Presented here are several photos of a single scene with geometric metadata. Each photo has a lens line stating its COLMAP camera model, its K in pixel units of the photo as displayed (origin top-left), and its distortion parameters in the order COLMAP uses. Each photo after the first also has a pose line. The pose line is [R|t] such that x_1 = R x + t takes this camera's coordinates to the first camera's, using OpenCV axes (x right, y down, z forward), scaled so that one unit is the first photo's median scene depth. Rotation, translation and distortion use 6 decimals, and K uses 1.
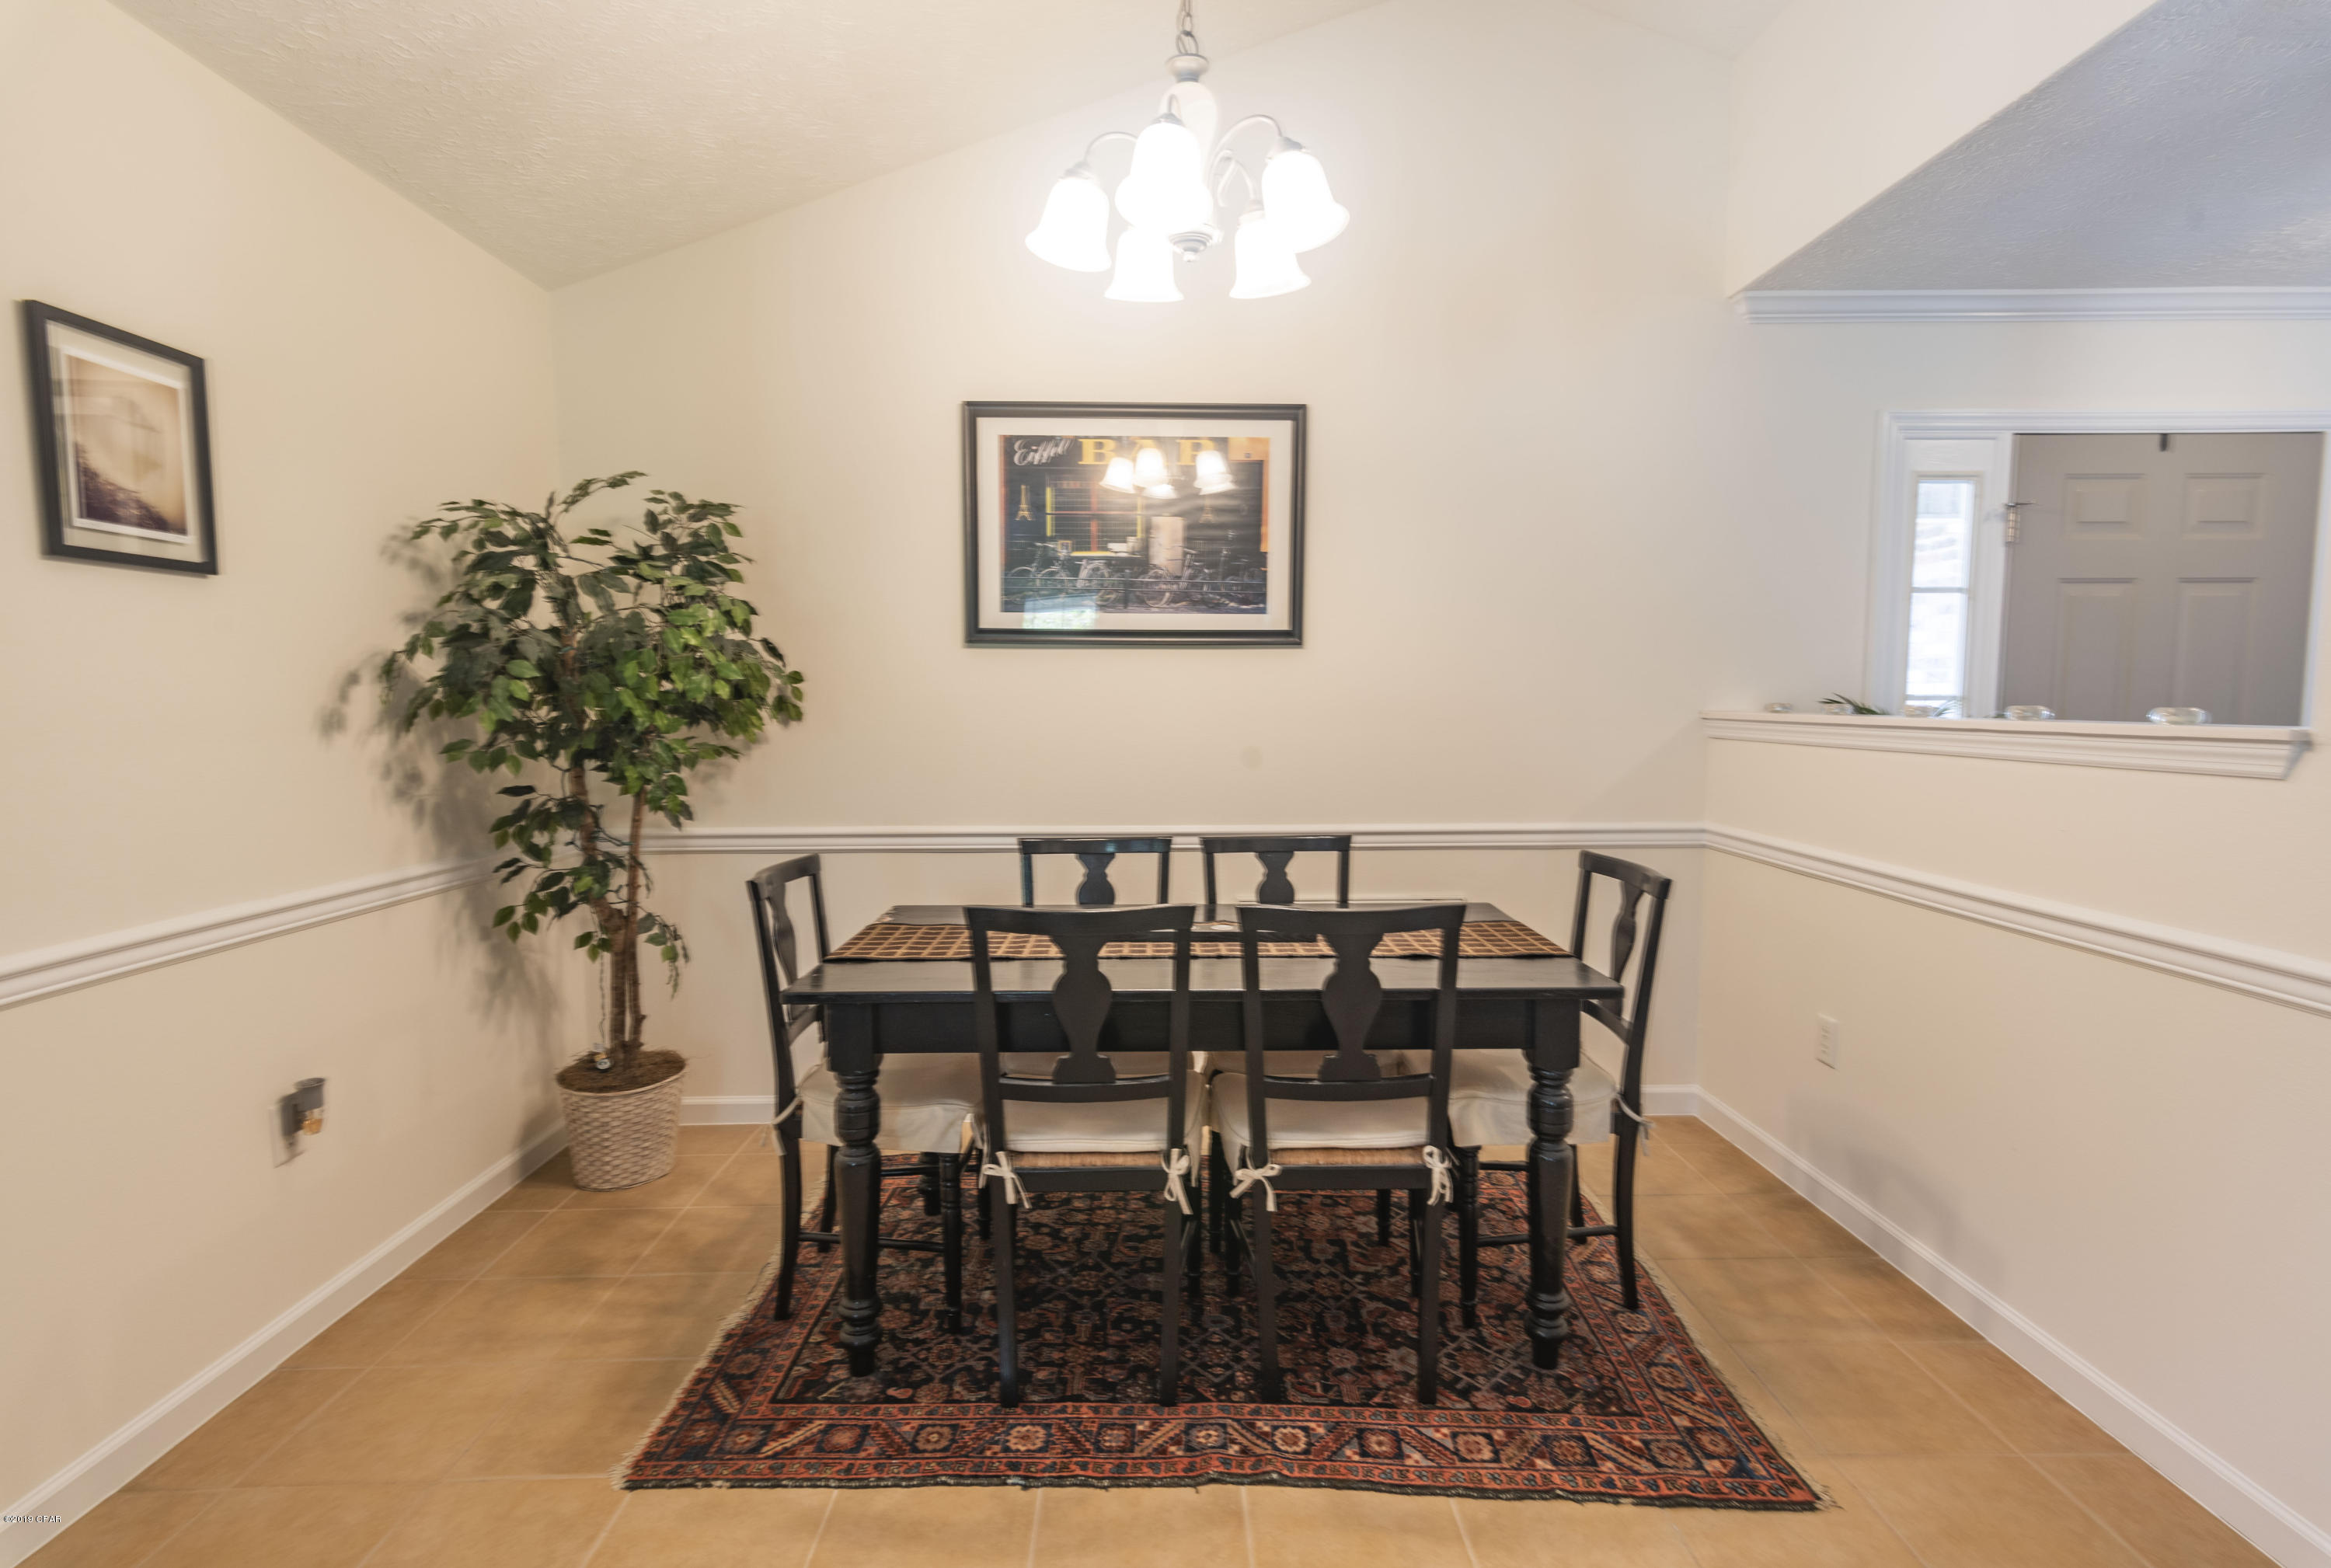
lens RADIAL K [[1133.5, 0, 1181.6], [0, 1133.5, 787.3], [0, 0, 1]] dist [0.017850, -0.001696]
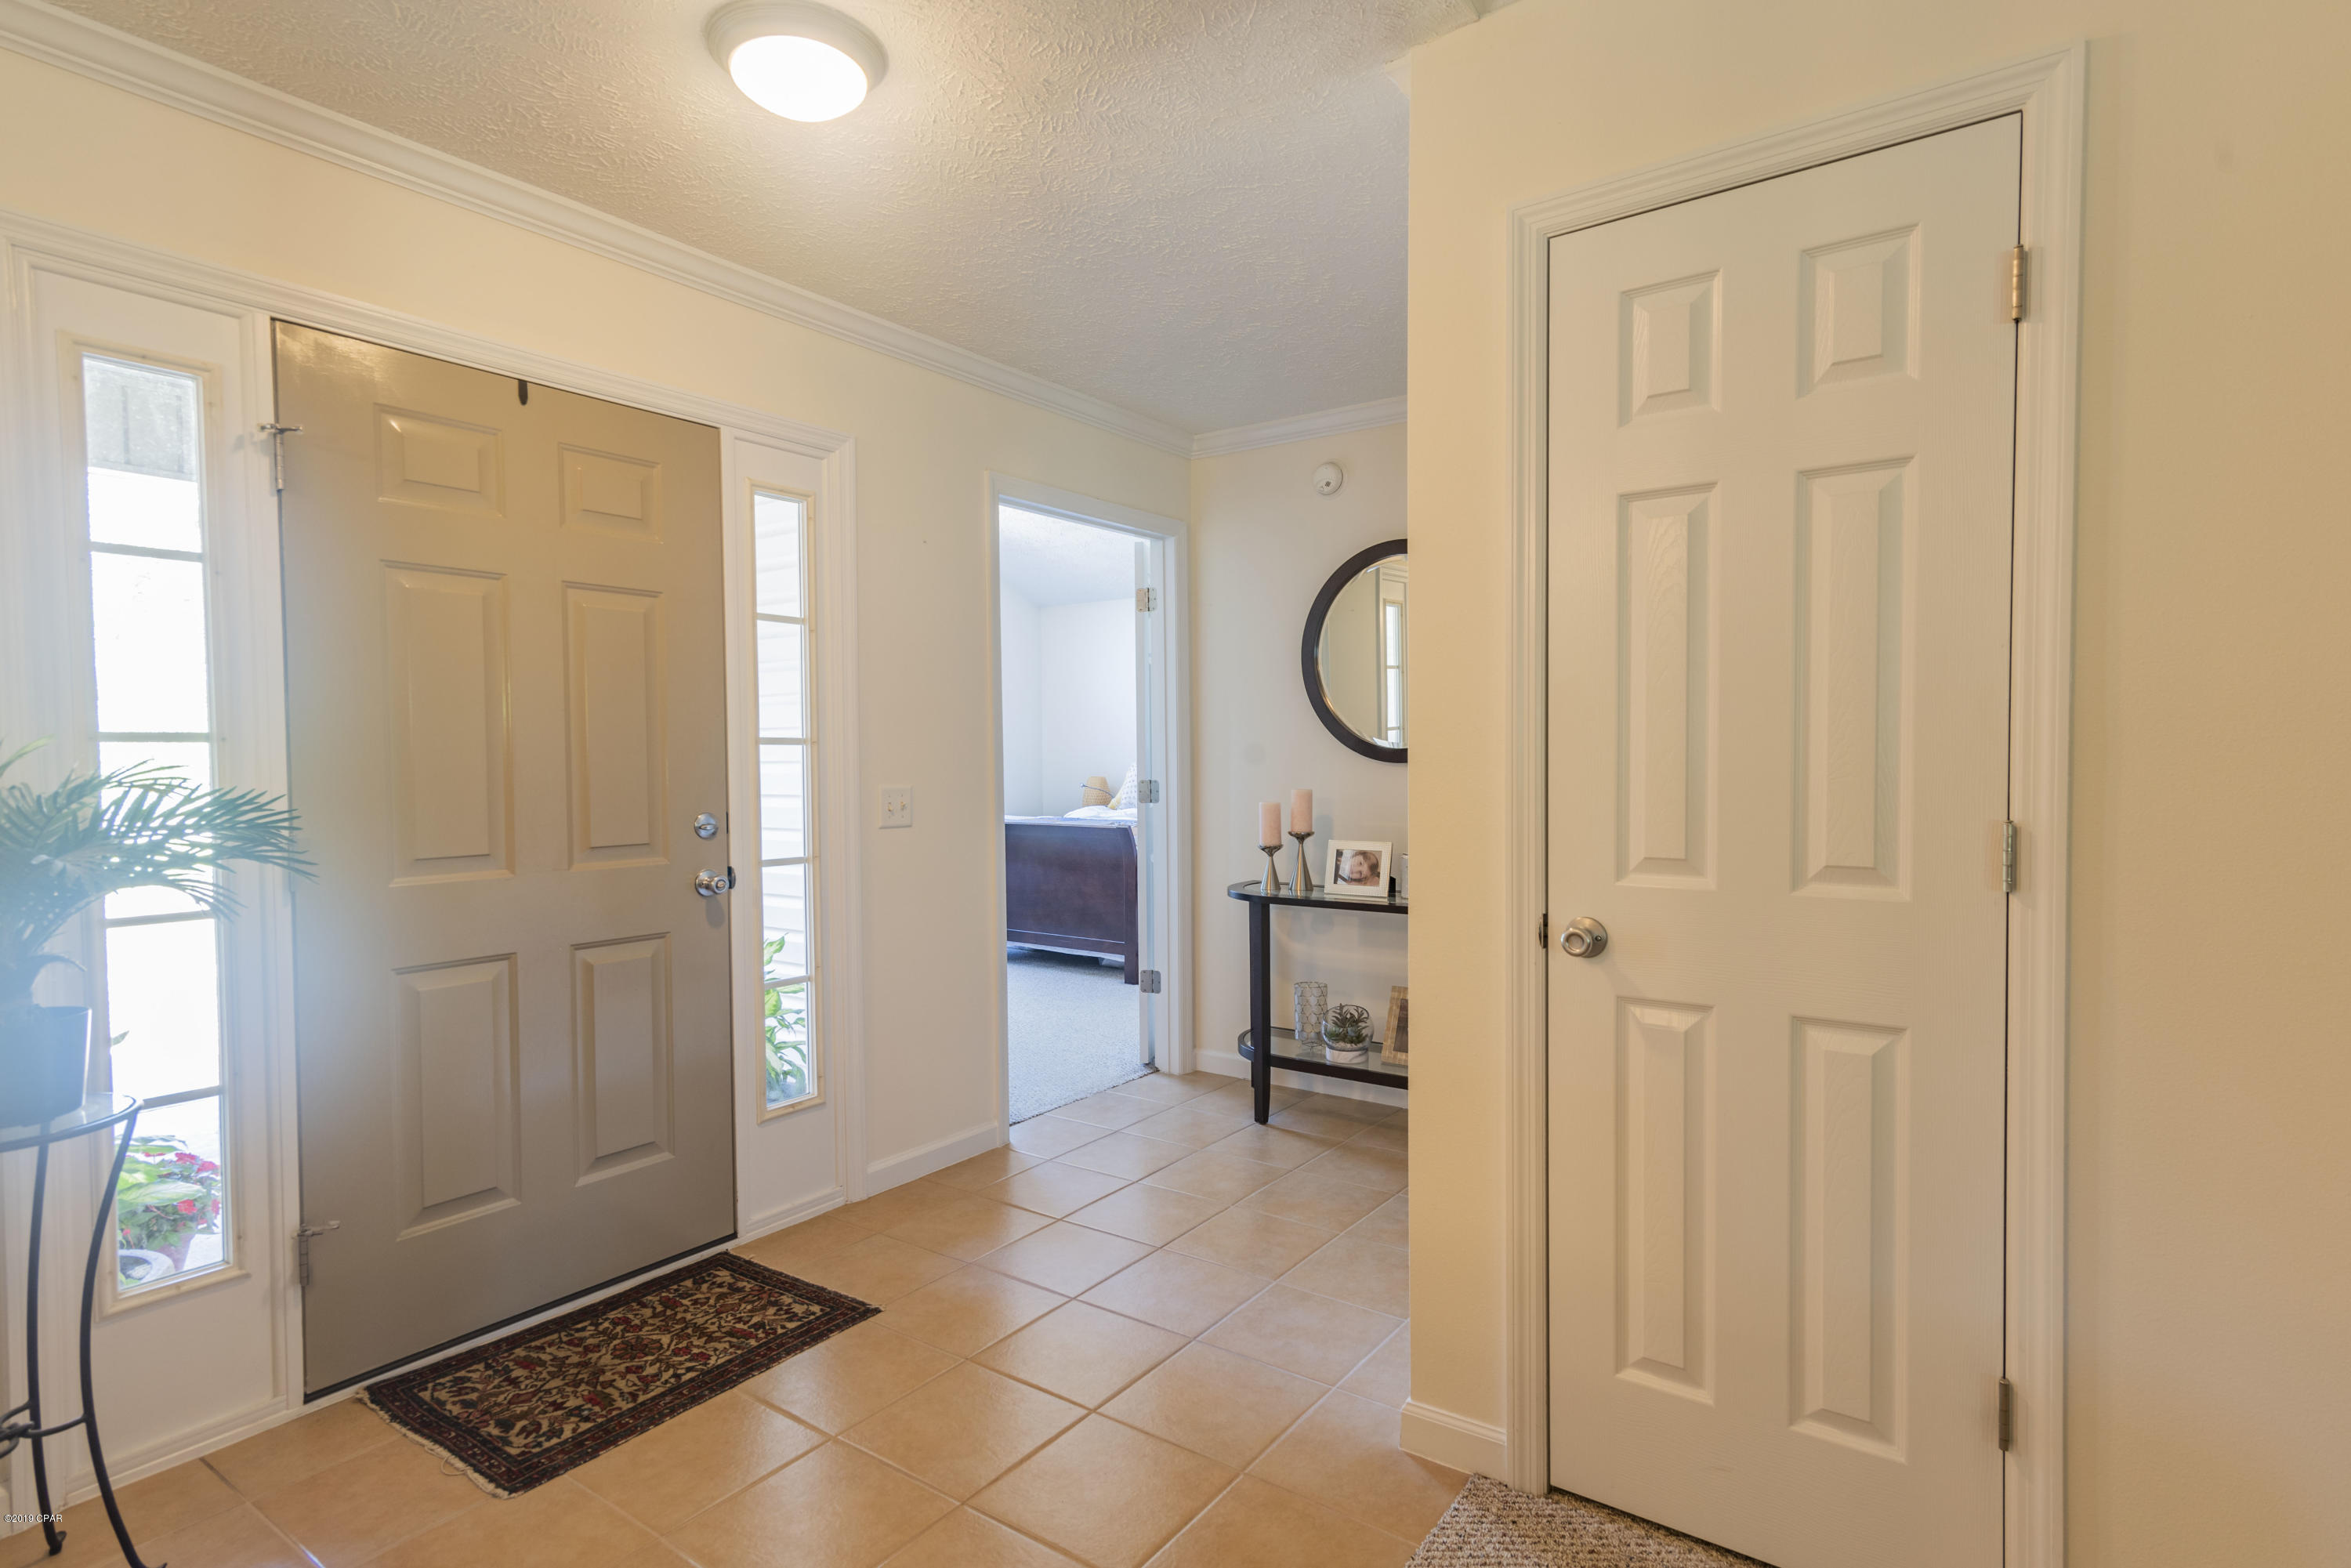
lens RADIAL K [[1143.2, 0, 1166.7], [0, 1143.2, 779.9], [0, 0, 1]] dist [0.017850, -0.001696]
pose [[0.606585, -0.023339, 0.794676, 0.603285], [0.072602, 0.997018, -0.026136, -0.005194], [-0.791697, 0.073549, 0.606470, 0.289662]]
